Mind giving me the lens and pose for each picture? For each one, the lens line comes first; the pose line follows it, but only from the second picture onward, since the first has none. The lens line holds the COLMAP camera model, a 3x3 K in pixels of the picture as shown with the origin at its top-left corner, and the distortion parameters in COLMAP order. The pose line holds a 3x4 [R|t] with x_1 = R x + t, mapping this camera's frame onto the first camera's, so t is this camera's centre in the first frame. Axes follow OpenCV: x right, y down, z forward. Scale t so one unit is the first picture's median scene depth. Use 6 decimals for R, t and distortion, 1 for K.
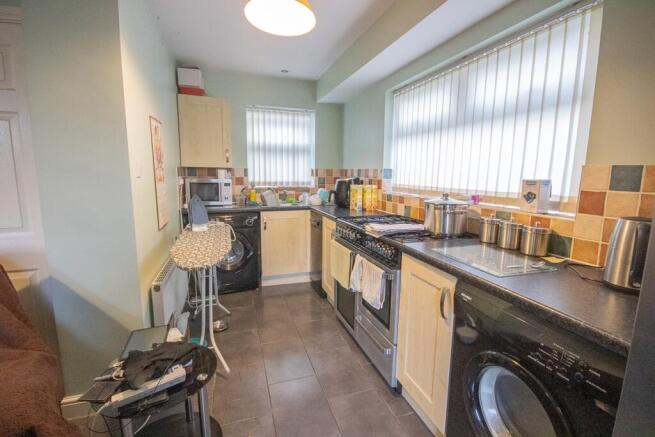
lens RADIAL K [[302.8, 0, 327.6], [0, 302.8, 218.2], [0, 0, 1]] dist [-0.000045, -0.000021]
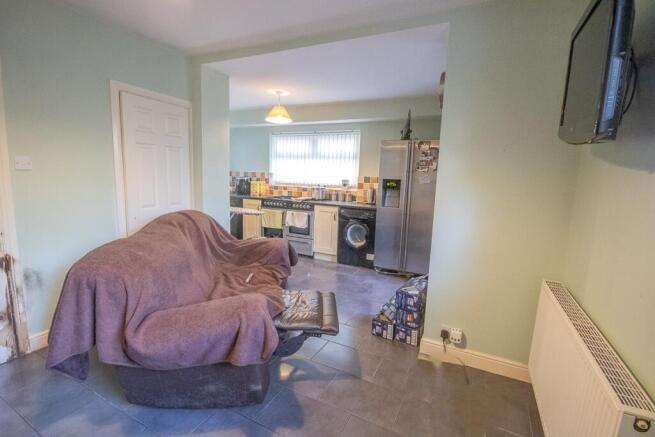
lens RADIAL K [[302.8, 0, 327.7], [0, 302.8, 218.0], [0, 0, 1]] dist [-0.000045, -0.000021]
pose [[0.708977, -0.086687, 0.699883, -1.535054], [0.076895, 0.996002, 0.045471, 0.104334], [-0.701027, 0.021580, 0.712808, -1.030786]]
